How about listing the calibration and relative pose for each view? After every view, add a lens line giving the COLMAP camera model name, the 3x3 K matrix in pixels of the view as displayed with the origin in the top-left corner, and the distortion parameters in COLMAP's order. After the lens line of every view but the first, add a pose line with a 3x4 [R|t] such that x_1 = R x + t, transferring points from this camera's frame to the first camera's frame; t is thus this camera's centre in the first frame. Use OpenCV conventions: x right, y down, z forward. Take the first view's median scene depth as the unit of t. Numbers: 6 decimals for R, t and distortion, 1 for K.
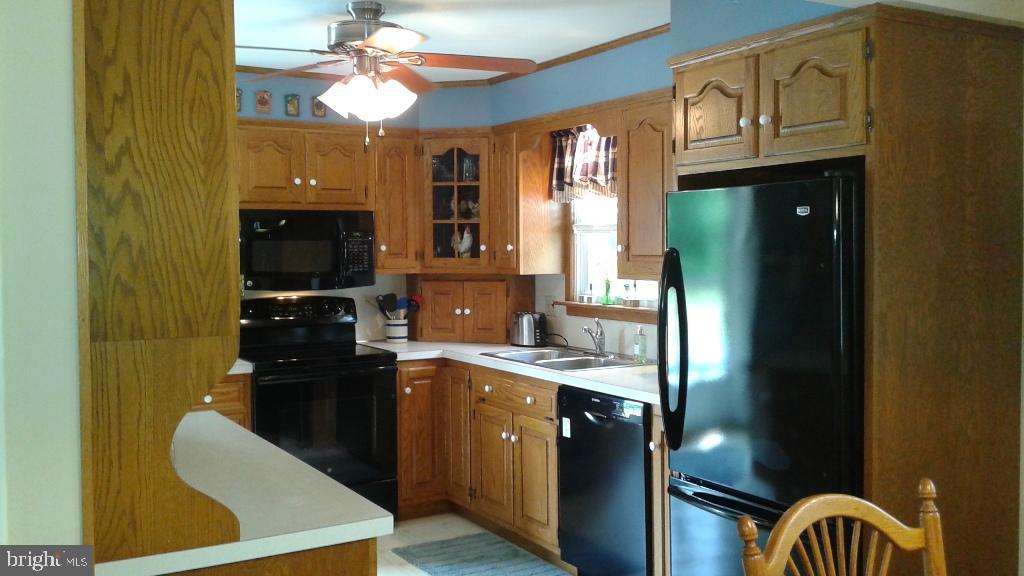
lens RADIAL K [[977.4, 0, 511.5], [0, 977.4, 266.0], [0, 0, 1]] dist [0.021408, -0.003546]
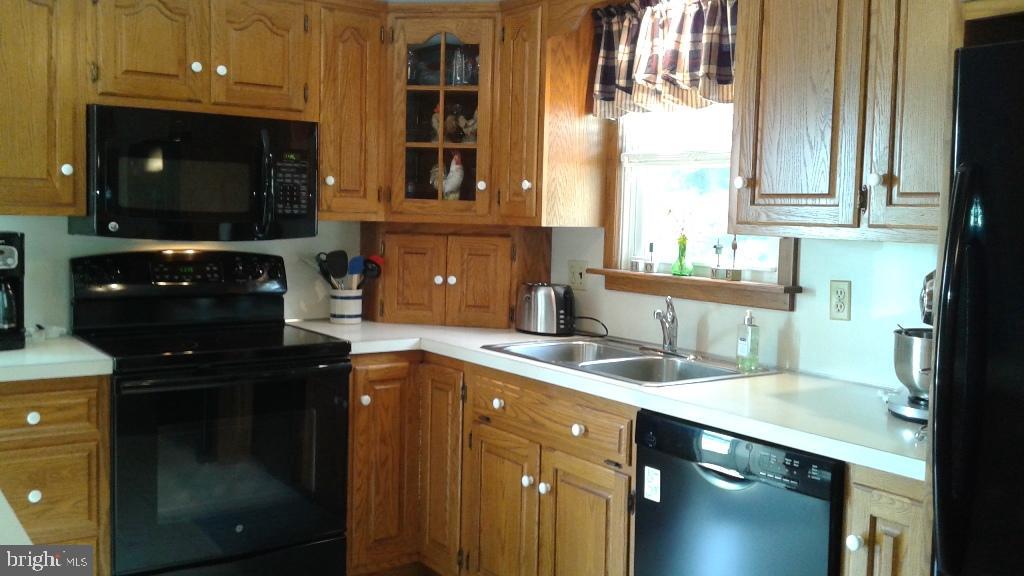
lens RADIAL K [[977.4, 0, 511.5], [0, 977.4, 266.0], [0, 0, 1]] dist [0.021408, -0.003546]
pose [[0.996472, 0.025642, 0.079908, -0.062536], [-0.028299, 0.999078, 0.032300, 0.014601], [-0.079006, -0.034448, 0.996279, 0.343063]]
